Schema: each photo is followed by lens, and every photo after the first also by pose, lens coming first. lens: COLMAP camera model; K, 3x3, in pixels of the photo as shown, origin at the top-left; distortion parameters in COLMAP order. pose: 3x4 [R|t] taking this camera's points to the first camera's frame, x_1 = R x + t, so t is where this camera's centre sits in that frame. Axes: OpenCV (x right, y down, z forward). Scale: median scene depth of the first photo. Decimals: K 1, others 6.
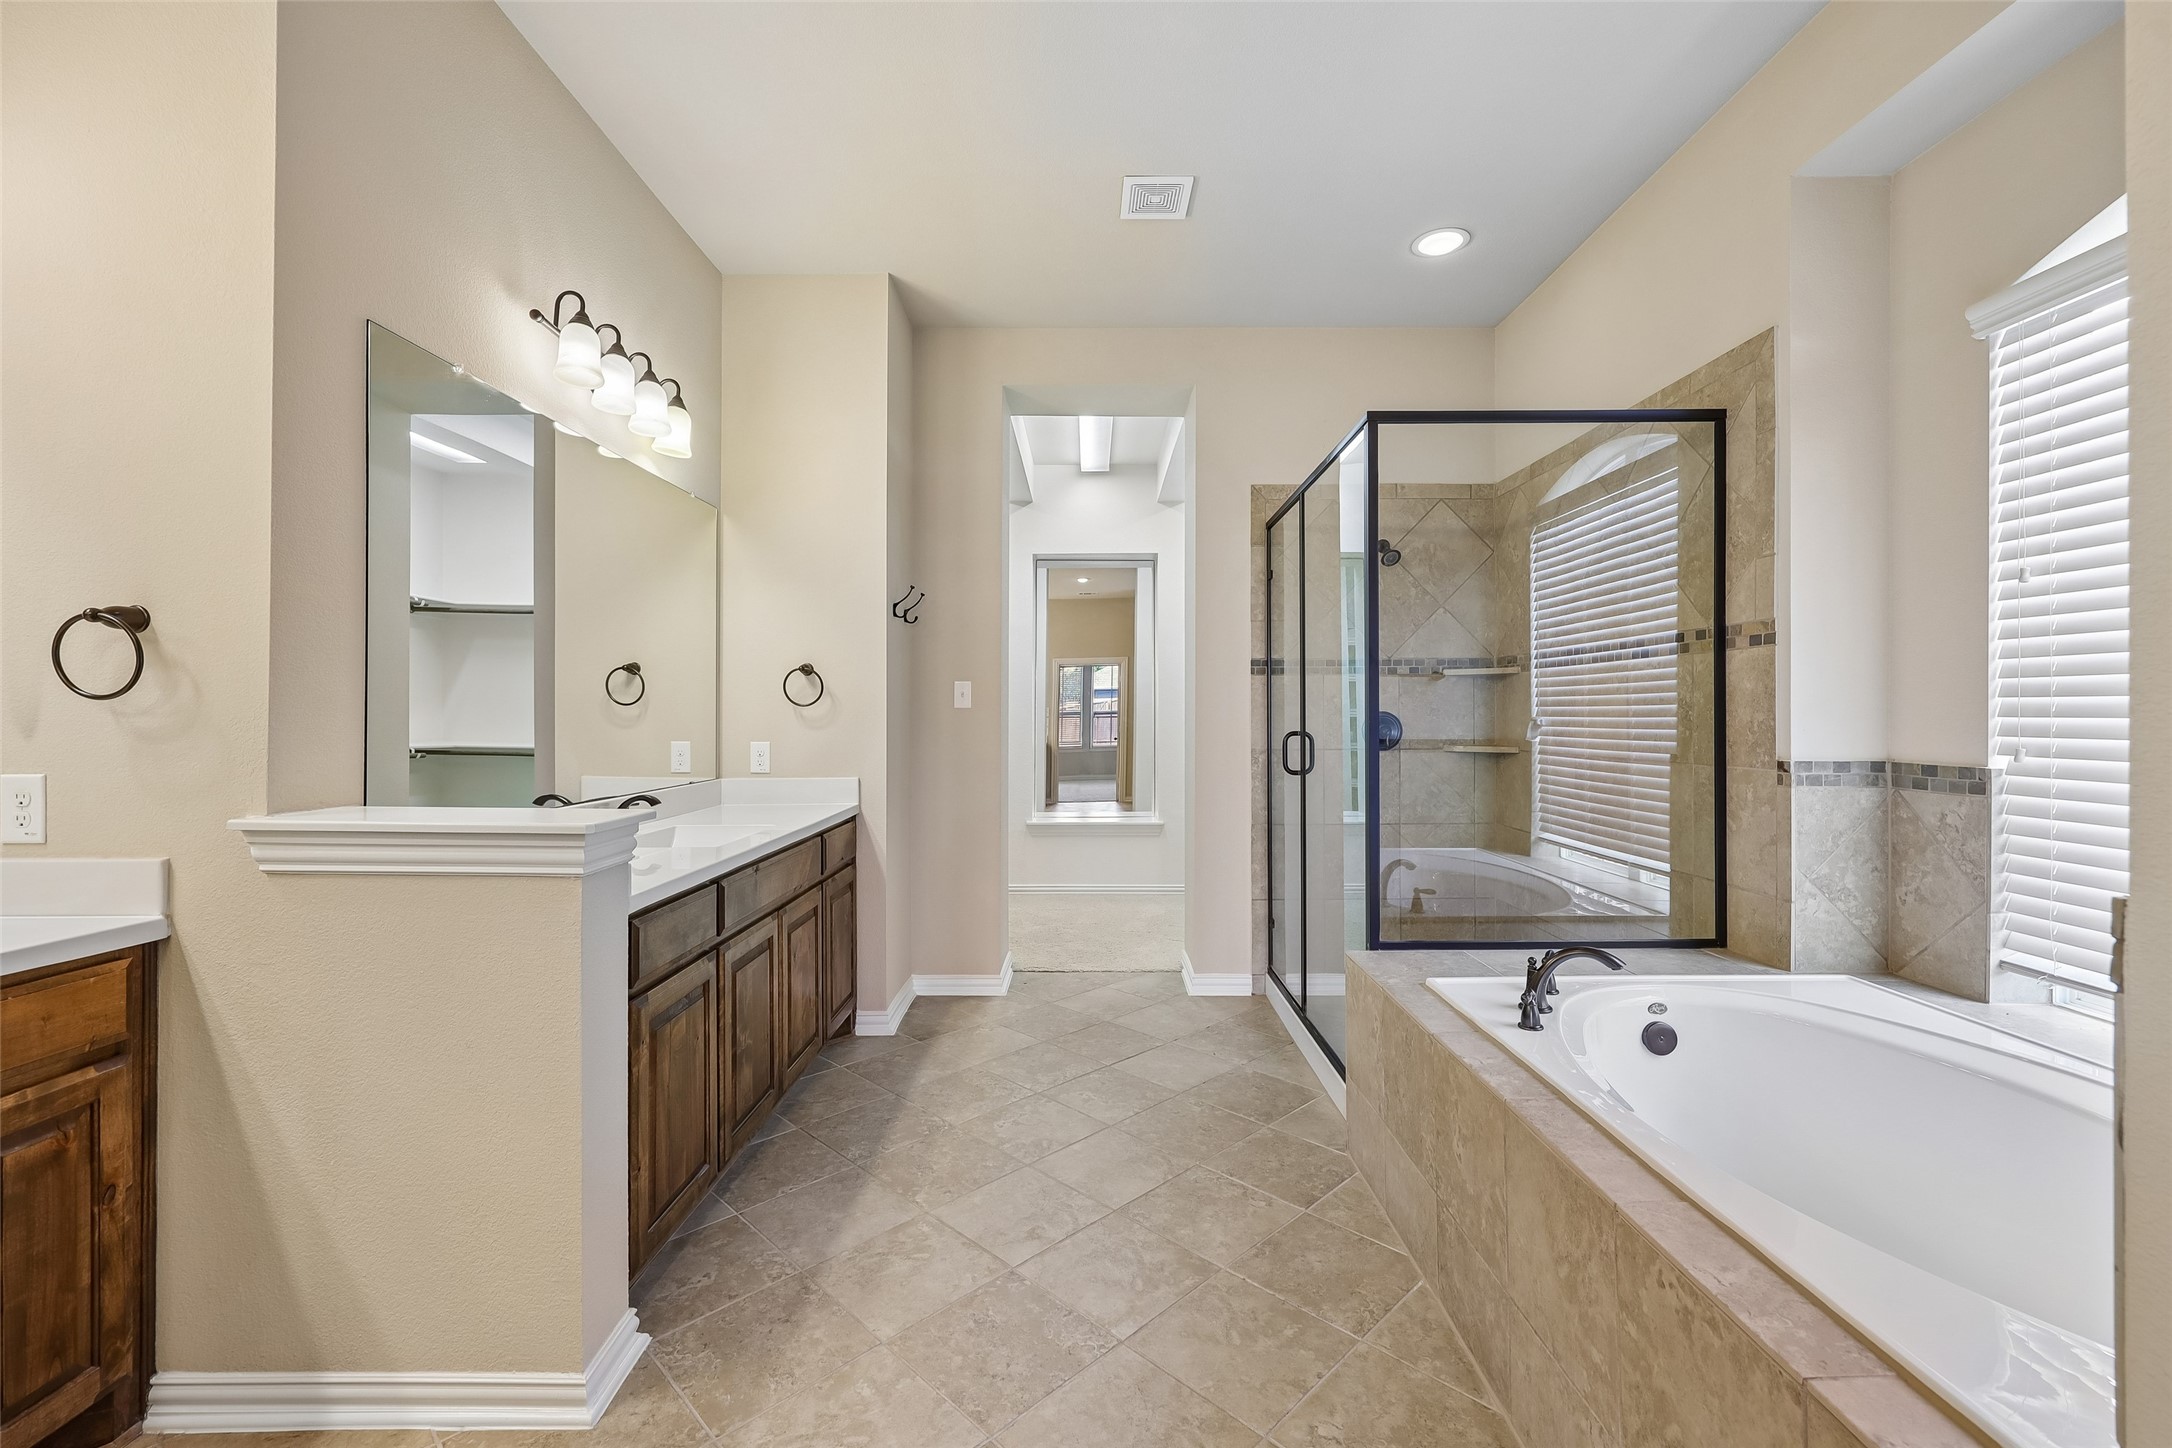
lens RADIAL K [[904.6, 0, 1086.0], [0, 904.6, 724.0], [0, 0, 1]] dist [0.001012, 0.000184]
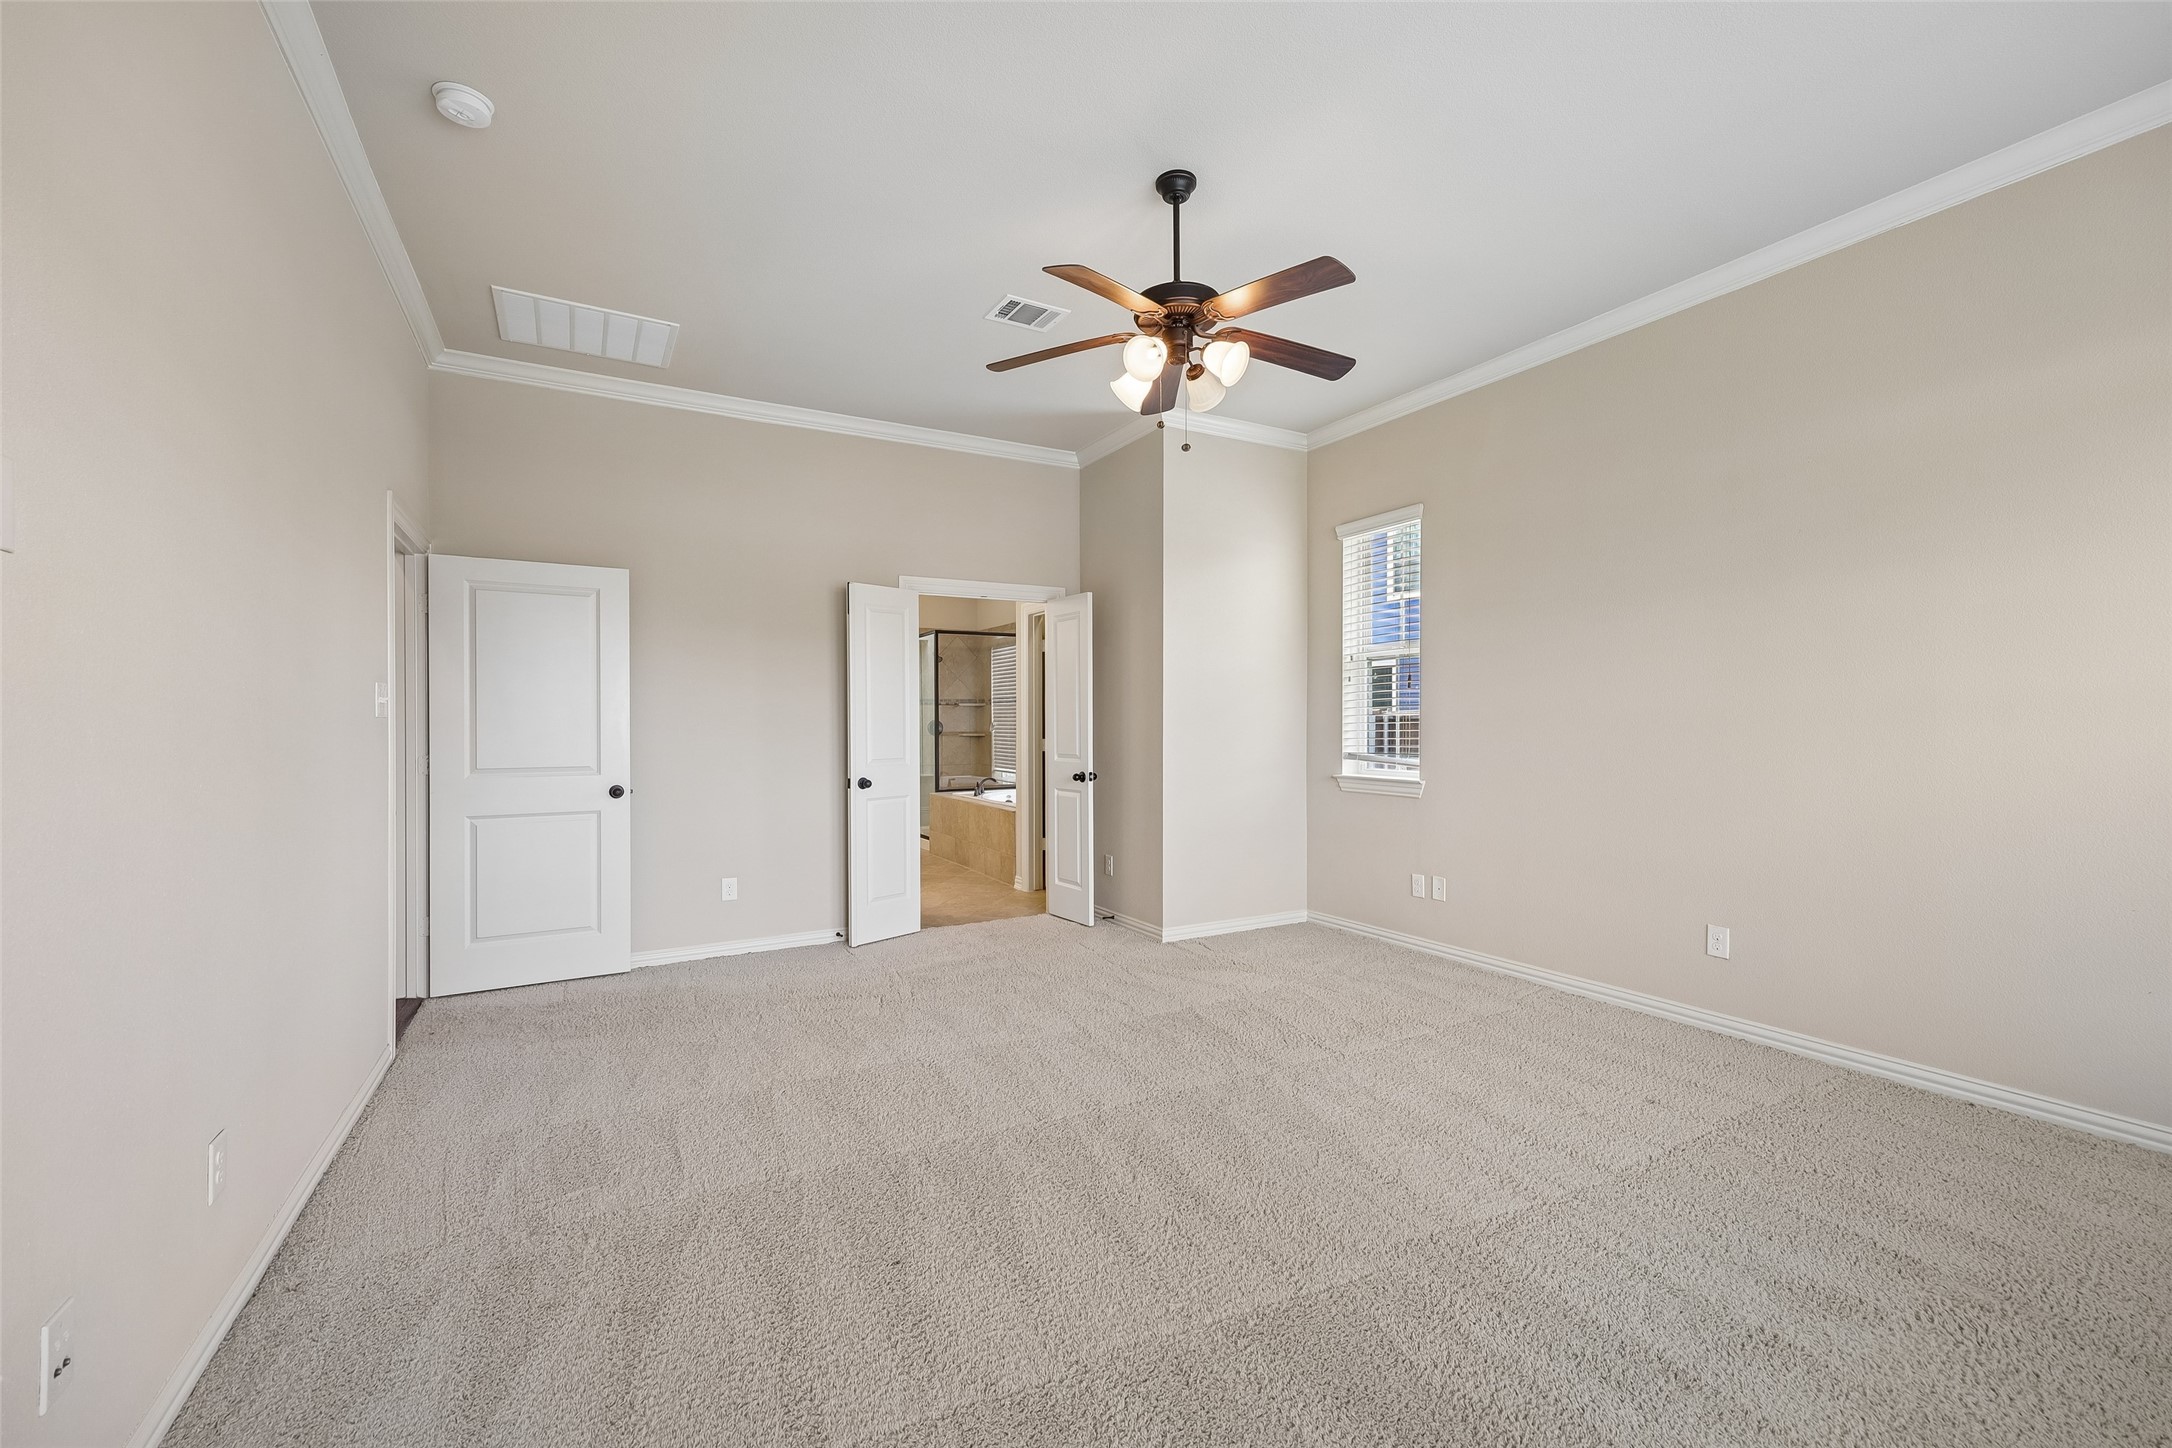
lens RADIAL K [[880.9, 0, 1088.0], [0, 880.9, 715.3], [0, 0, 1]] dist [0.006991, 0.000461]
pose [[0.872887, 0.004546, 0.487901, -0.777685], [0.002893, 0.999891, -0.014491, 0.014202], [-0.487914, 0.014061, 0.872779, -2.100082]]
